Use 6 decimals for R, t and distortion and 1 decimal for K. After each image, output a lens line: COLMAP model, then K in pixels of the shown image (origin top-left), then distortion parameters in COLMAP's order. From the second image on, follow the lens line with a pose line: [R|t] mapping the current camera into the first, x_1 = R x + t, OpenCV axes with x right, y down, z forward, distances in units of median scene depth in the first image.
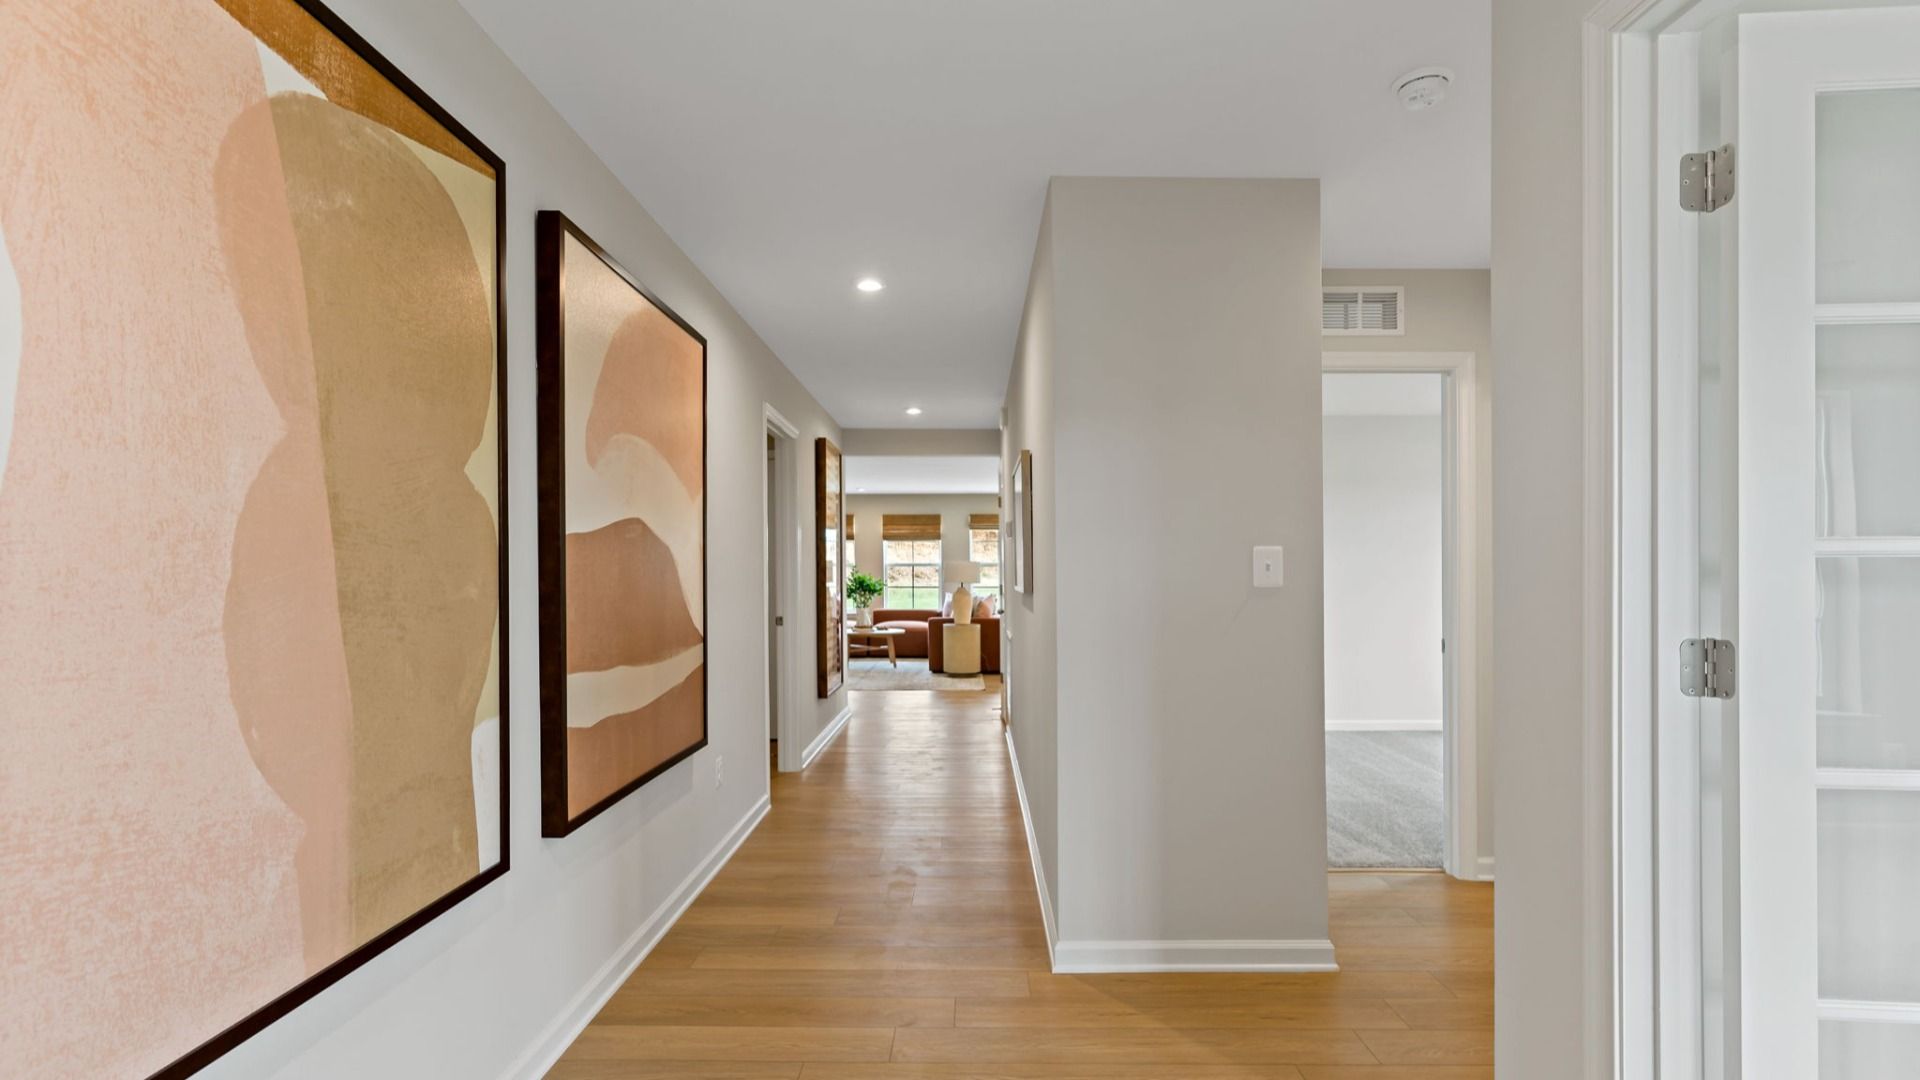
lens RADIAL K [[929.2, 0, 959.7], [0, 929.2, 549.9], [0, 0, 1]] dist [-0.002767, 0.002225]
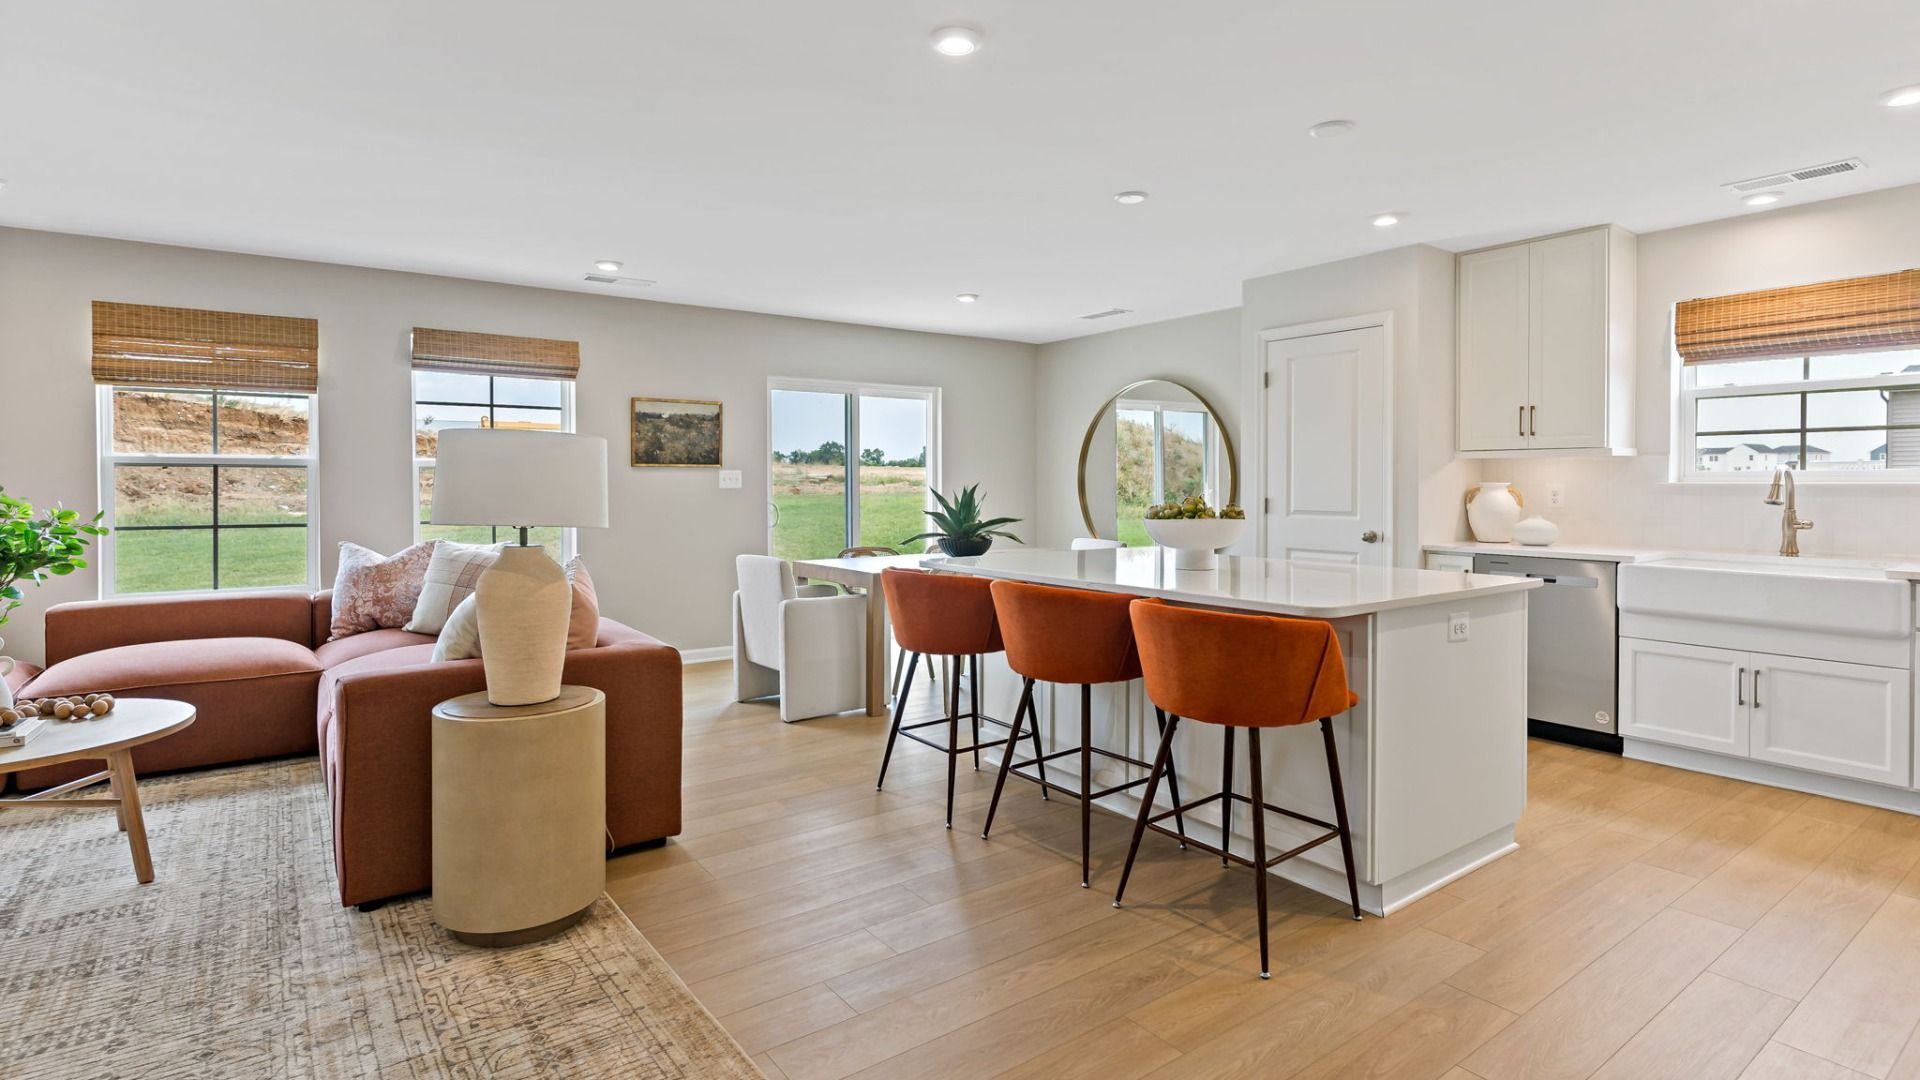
lens RADIAL K [[929.2, 0, 952.2], [0, 929.2, 492.0], [0, 0, 1]] dist [-0.002767, 0.002225]
pose [[0.799397, -0.004429, 0.600787, -0.038007], [-0.005932, 0.999866, 0.015264, 0.020153], [-0.600774, -0.015766, 0.799264, 0.577935]]
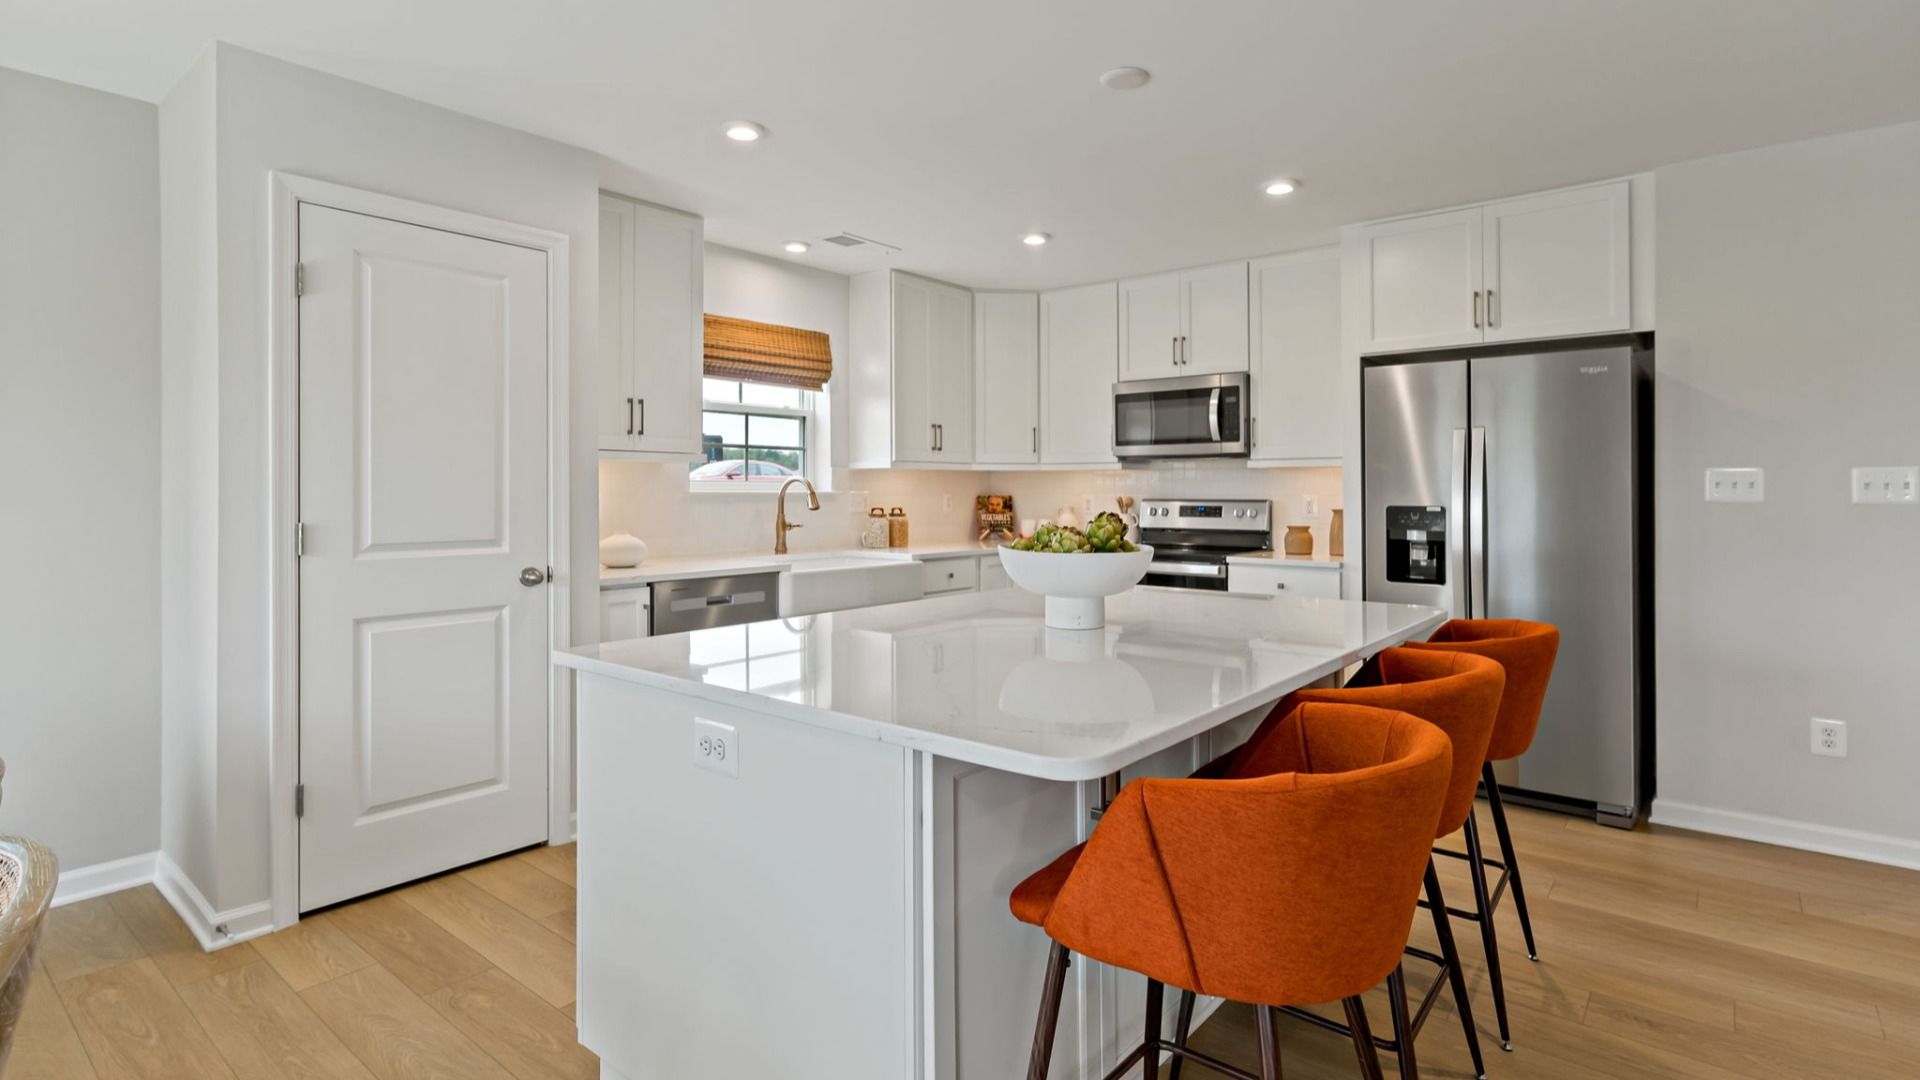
lens RADIAL K [[929.2, 0, 959.9], [0, 929.2, 492.9], [0, 0, 1]] dist [-0.002767, 0.002225]
pose [[-0.783599, 0.000560, 0.621266, 0.070074], [-0.002804, 0.999986, -0.004438, 0.021872], [-0.621260, -0.005220, -0.783587, 0.850862]]
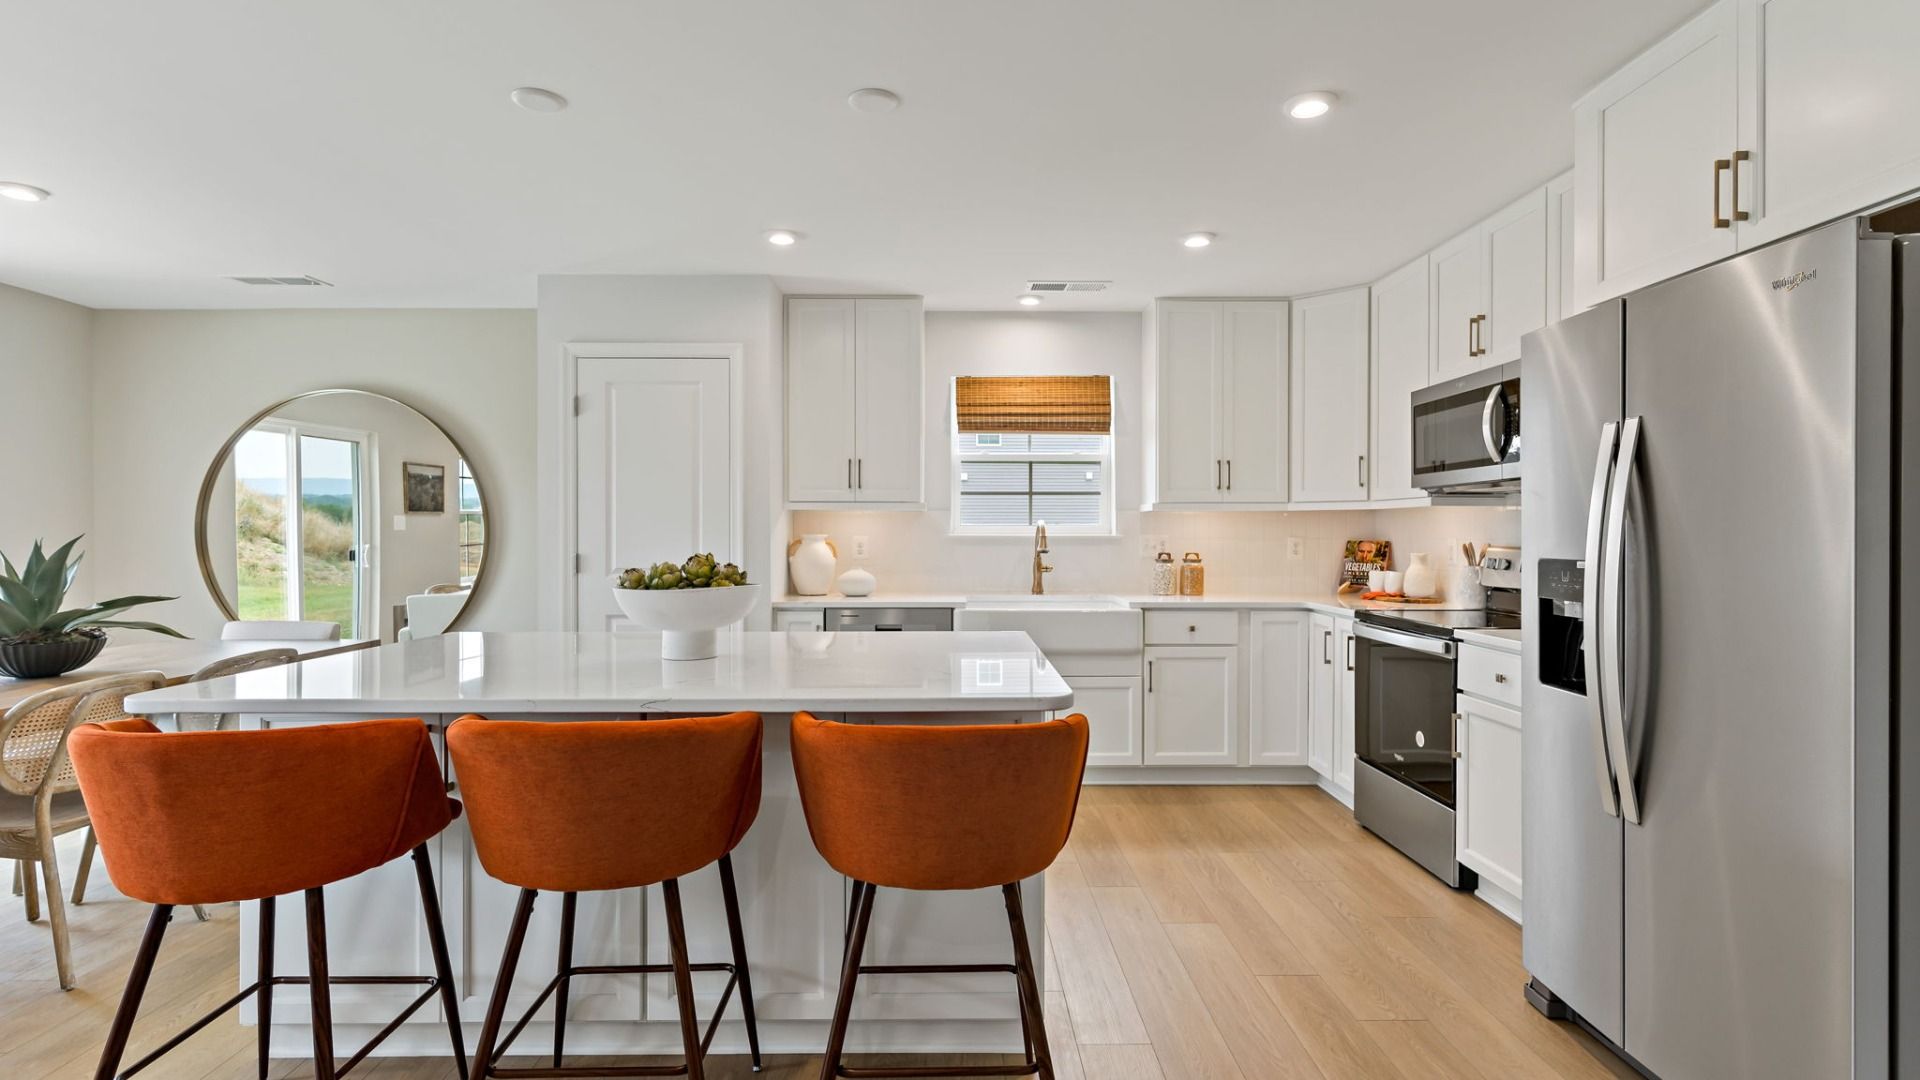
lens RADIAL K [[929.2, 0, 952.6], [0, 929.2, 542.0], [0, 0, 1]] dist [-0.002767, 0.002225]
pose [[-0.028588, -0.005056, 0.999578, -0.014416], [-0.007634, 0.999959, 0.004840, 0.021273], [-0.999562, -0.007493, -0.028625, 0.684374]]
